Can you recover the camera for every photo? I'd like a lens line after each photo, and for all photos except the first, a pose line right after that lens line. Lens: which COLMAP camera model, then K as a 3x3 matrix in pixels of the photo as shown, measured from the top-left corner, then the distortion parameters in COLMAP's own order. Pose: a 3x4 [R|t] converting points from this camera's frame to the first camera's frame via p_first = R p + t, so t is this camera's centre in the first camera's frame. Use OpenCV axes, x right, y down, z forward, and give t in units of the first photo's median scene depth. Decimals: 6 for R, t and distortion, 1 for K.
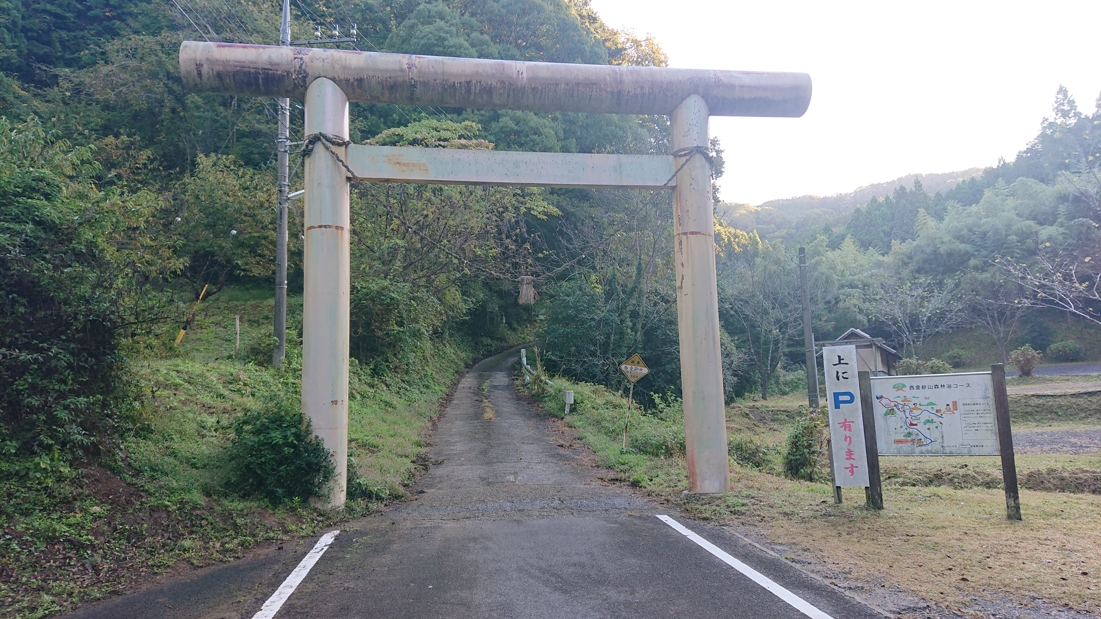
lens RADIAL K [[726.1, 0, 552.0], [0, 726.1, 309.6], [0, 0, 1]] dist [0.167664, -0.215248]
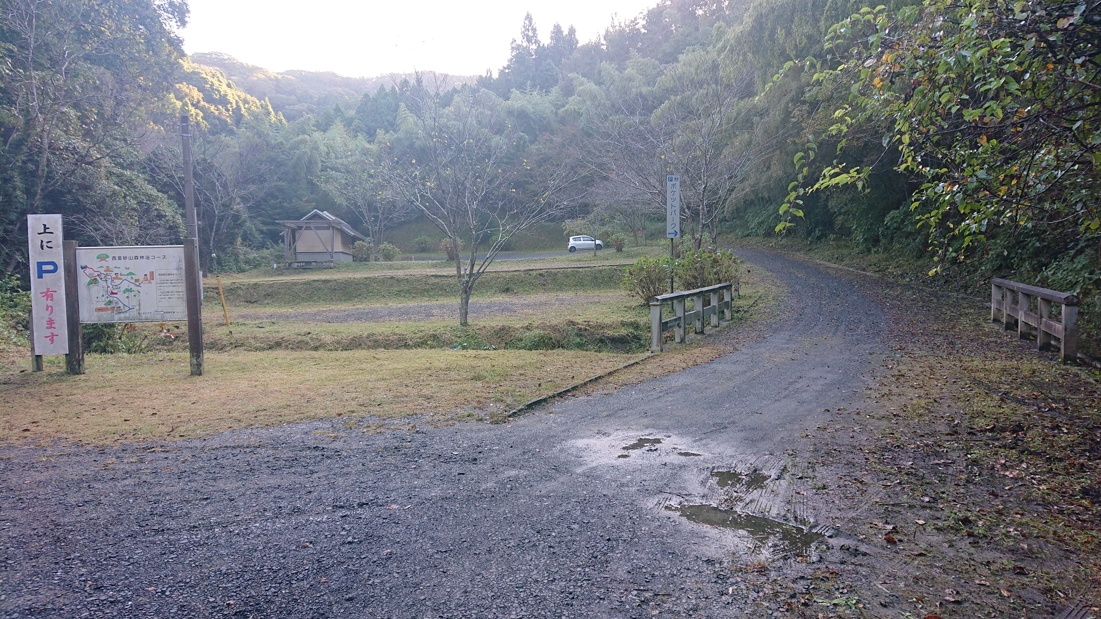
lens RADIAL K [[726.1, 0, 552.0], [0, 726.1, 309.6], [0, 0, 1]] dist [0.167664, -0.215248]
pose [[0.810126, -0.011003, 0.586153, 0.233708], [-0.083534, 0.987456, 0.133989, -0.009849], [-0.580275, -0.157512, 0.799044, -0.126185]]
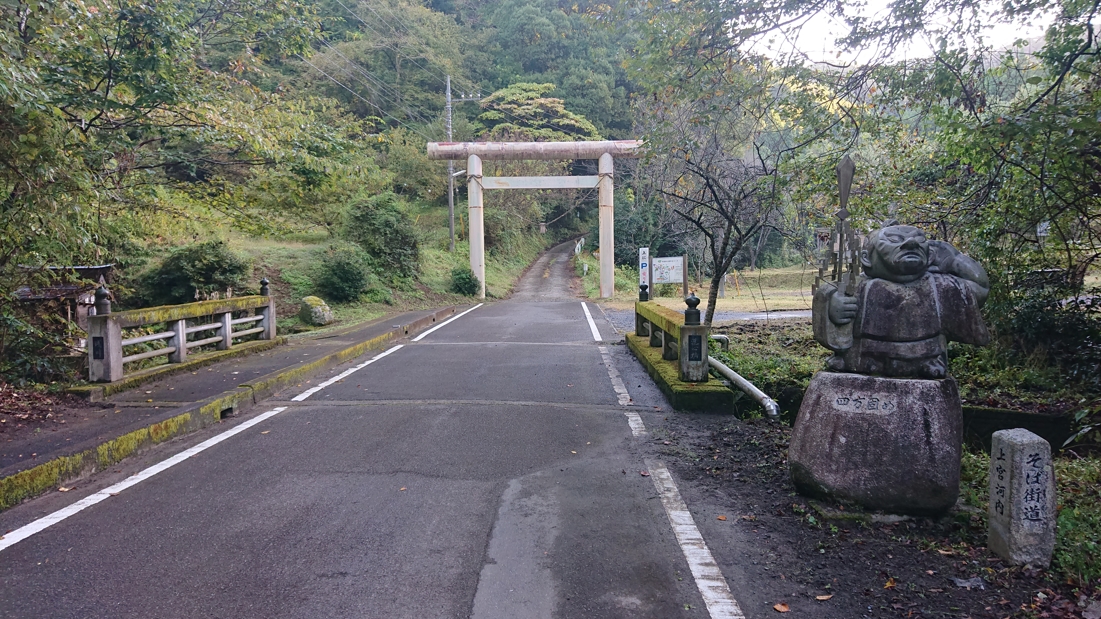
lens RADIAL K [[726.1, 0, 552.0], [0, 726.1, 309.6], [0, 0, 1]] dist [0.167664, -0.215248]
pose [[0.988935, 0.015238, -0.147567, 0.306252], [0.009823, 0.985801, 0.167628, -0.135295], [0.148026, -0.167223, 0.974743, -1.318579]]
